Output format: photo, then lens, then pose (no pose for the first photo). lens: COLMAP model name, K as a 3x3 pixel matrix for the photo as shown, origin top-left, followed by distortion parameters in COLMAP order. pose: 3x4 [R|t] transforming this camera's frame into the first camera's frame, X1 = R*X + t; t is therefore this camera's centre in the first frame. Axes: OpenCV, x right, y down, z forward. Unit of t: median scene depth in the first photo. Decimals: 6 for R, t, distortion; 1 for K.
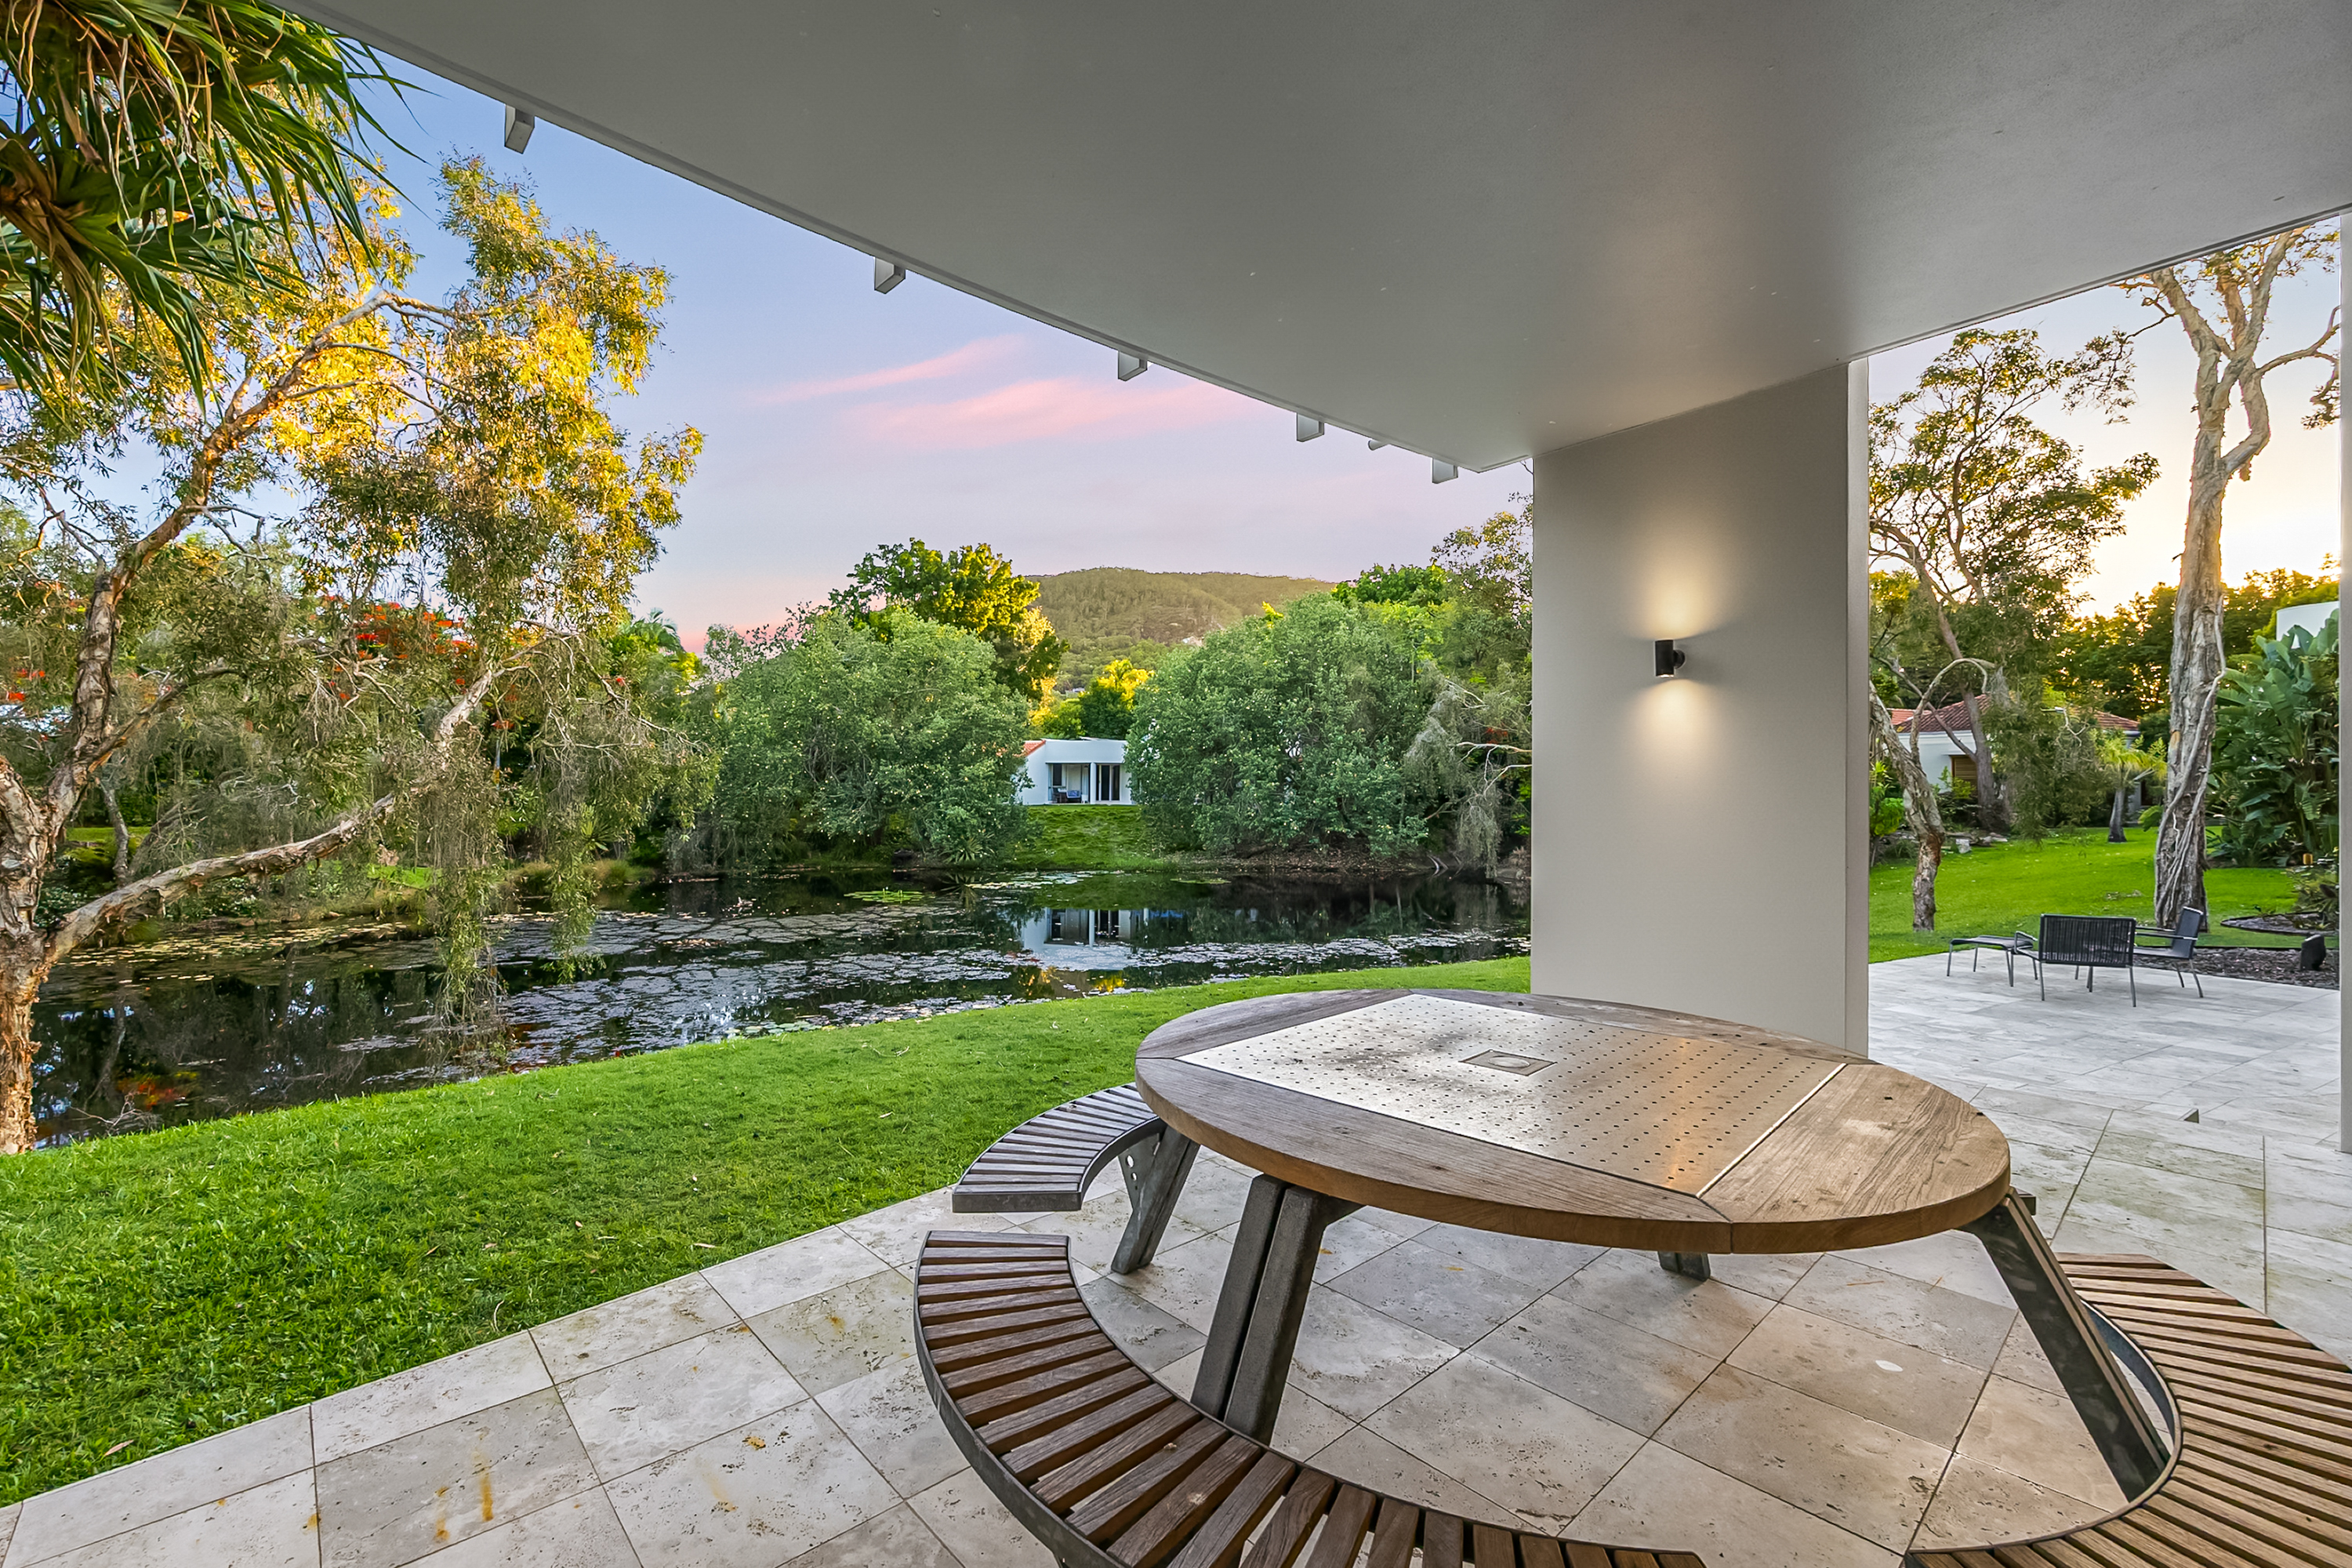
lens RADIAL K [[1012.8, 0, 1176.0], [0, 1012.8, 784.0], [0, 0, 1]] dist [-0.002628, -0.000294]
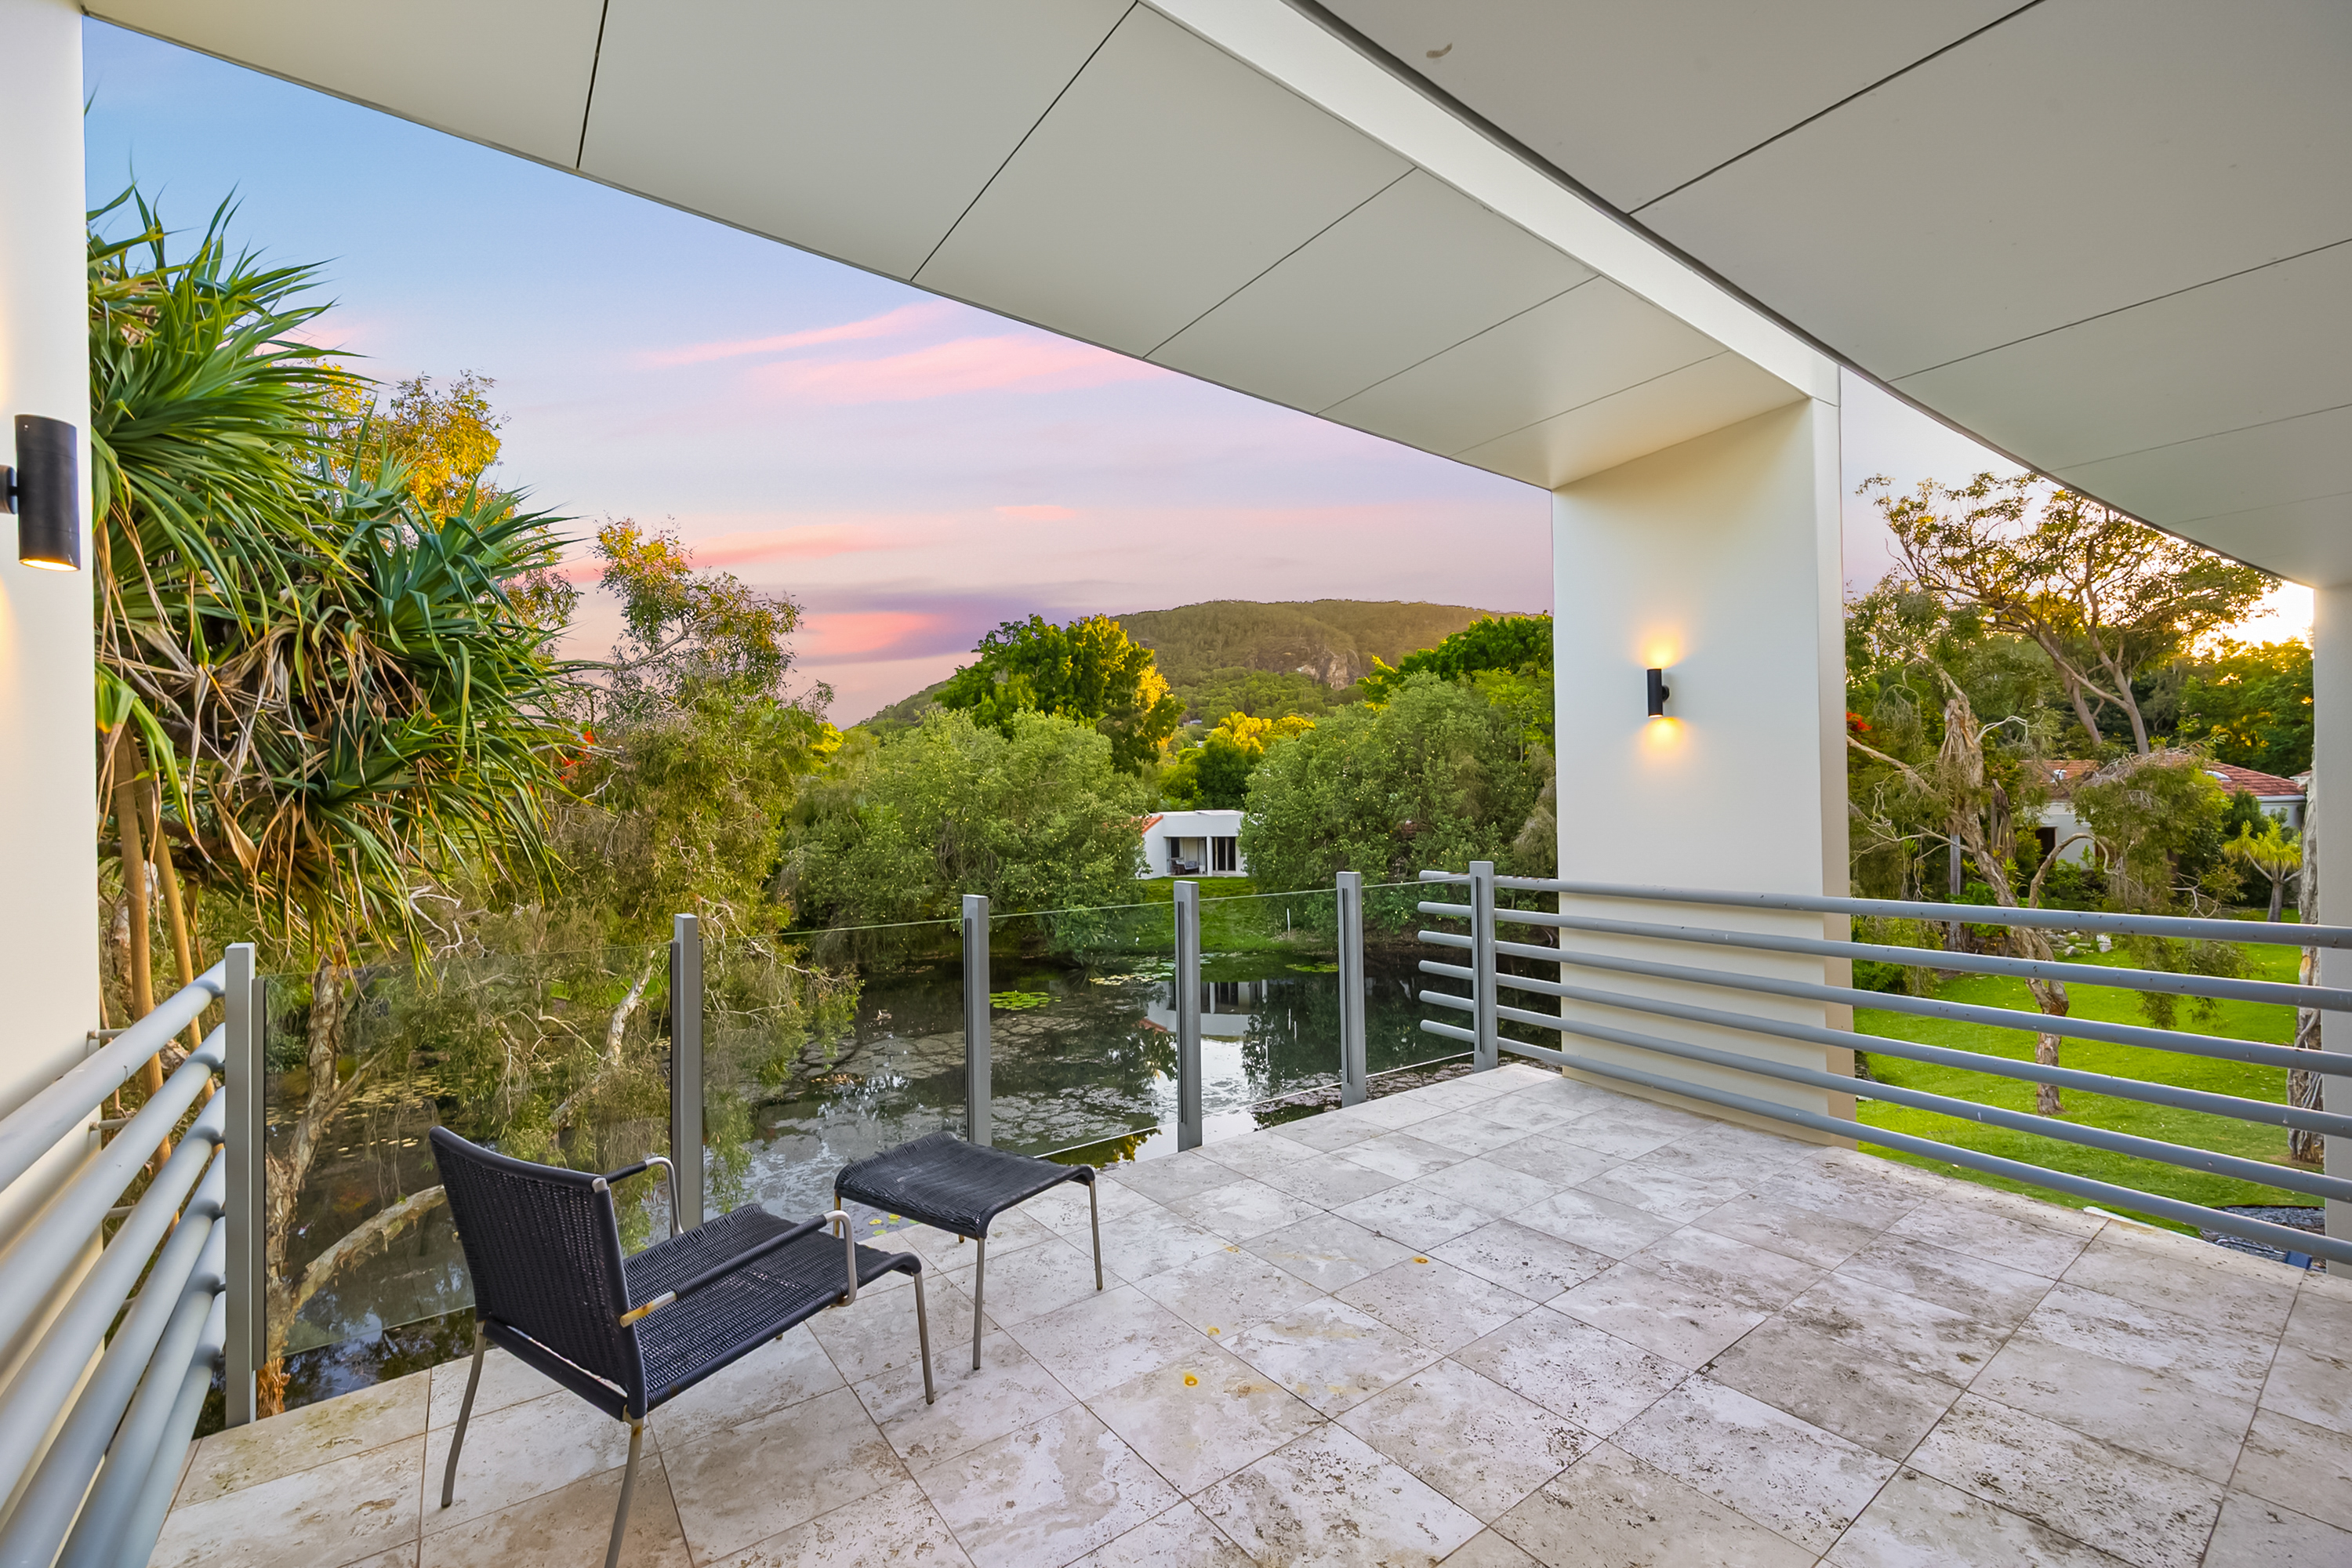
lens RADIAL K [[998.5, 0, 1225.8], [0, 998.5, 773.8], [0, 0, 1]] dist [0.002233, 0.000156]
pose [[0.997139, -0.025527, -0.071154, 0.010923], [0.026092, 0.999635, 0.007026, -0.110232], [0.070949, -0.008863, 0.997441, -0.016165]]
